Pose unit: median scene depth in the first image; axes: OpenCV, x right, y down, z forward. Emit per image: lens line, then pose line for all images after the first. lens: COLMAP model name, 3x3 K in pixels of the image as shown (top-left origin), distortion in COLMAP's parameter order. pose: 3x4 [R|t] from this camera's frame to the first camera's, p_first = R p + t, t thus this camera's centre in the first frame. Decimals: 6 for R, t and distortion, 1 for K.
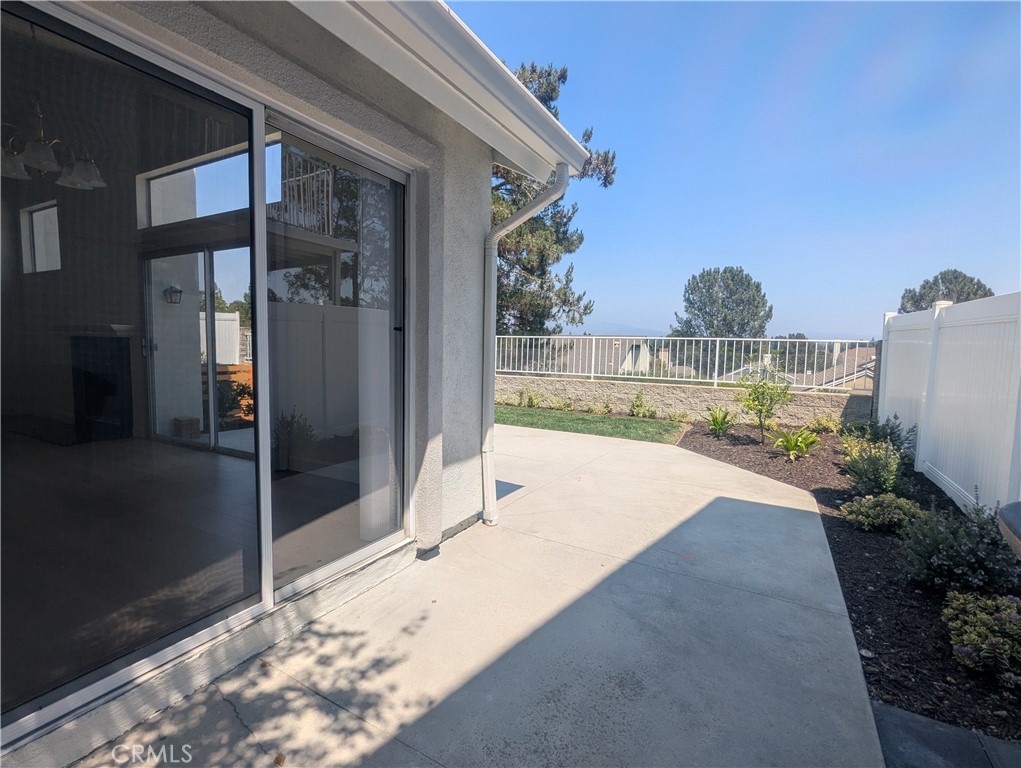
lens RADIAL K [[486.6, 0, 510.5], [0, 486.6, 384.0], [0, 0, 1]] dist [0.003530, -0.000052]
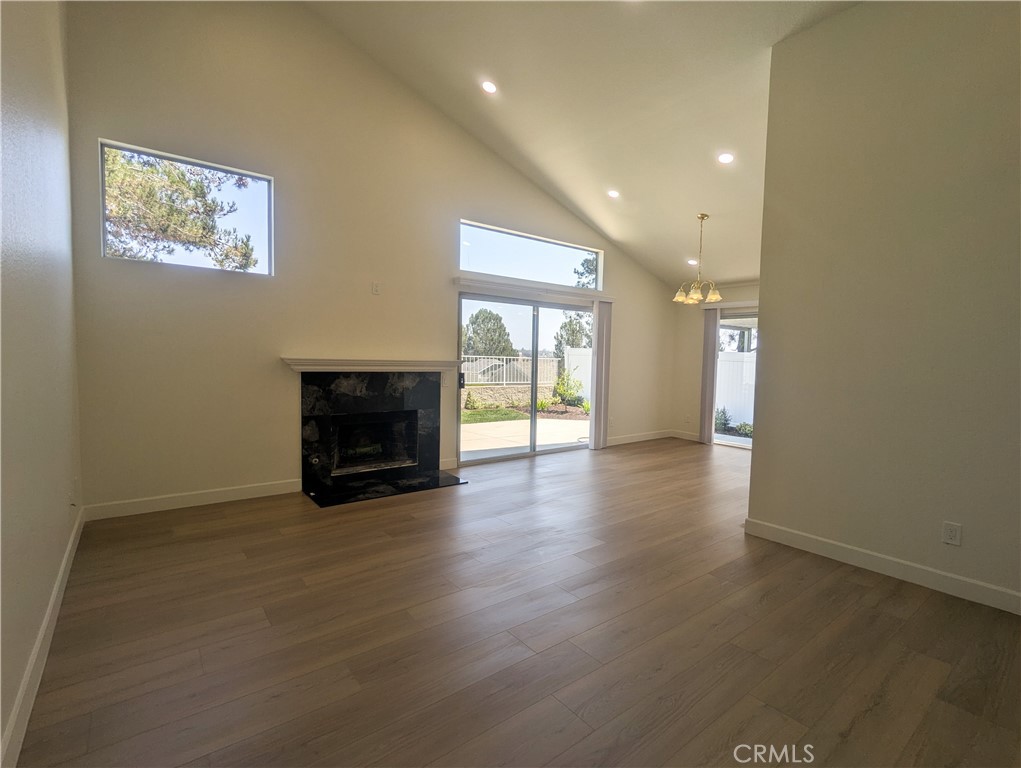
lens RADIAL K [[486.6, 0, 510.5], [0, 486.6, 384.0], [0, 0, 1]] dist [0.003530, -0.000052]
pose [[0.414810, -0.059705, 0.907947, -1.184578], [0.054896, 0.997669, 0.040524, -0.073265], [-0.908251, 0.033033, 0.417121, 0.319670]]
